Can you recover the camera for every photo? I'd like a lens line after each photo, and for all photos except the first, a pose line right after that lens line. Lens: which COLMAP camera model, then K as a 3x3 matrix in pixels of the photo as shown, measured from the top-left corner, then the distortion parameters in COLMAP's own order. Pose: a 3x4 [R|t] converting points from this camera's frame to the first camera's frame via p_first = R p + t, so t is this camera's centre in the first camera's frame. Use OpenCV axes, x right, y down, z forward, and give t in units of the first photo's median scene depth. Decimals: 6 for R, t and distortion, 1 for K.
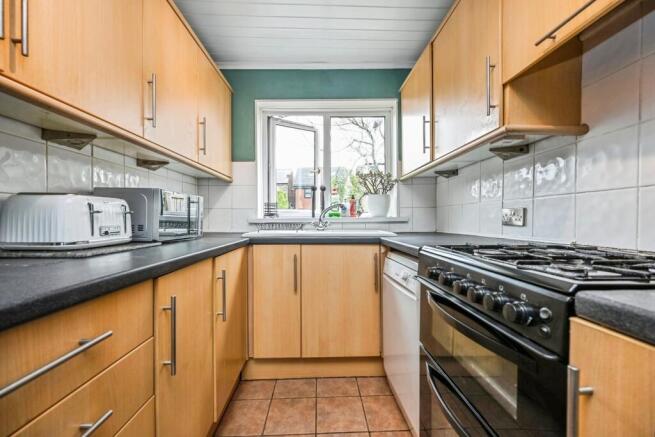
lens RADIAL K [[267.0, 0, 325.3], [0, 267.0, 221.4], [0, 0, 1]] dist [-0.000554, 0.000538]
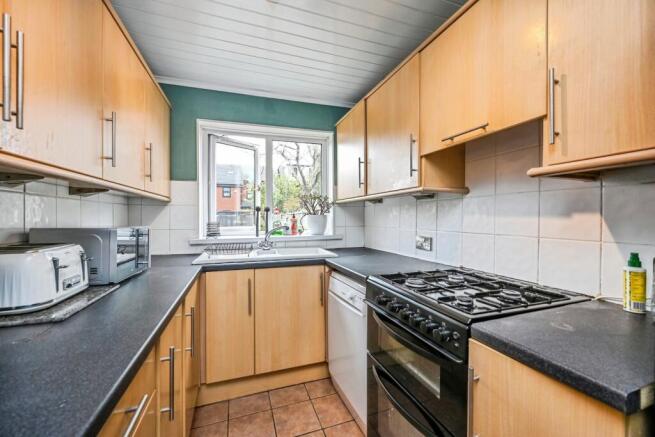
lens RADIAL K [[267.0, 0, 328.1], [0, 267.0, 216.8], [0, 0, 1]] dist [-0.000554, 0.000538]
pose [[0.951234, 0.001248, 0.308468, -0.159851], [0.000436, 0.999985, -0.005389, -0.132356], [-0.308470, 0.005261, 0.951219, -0.126570]]
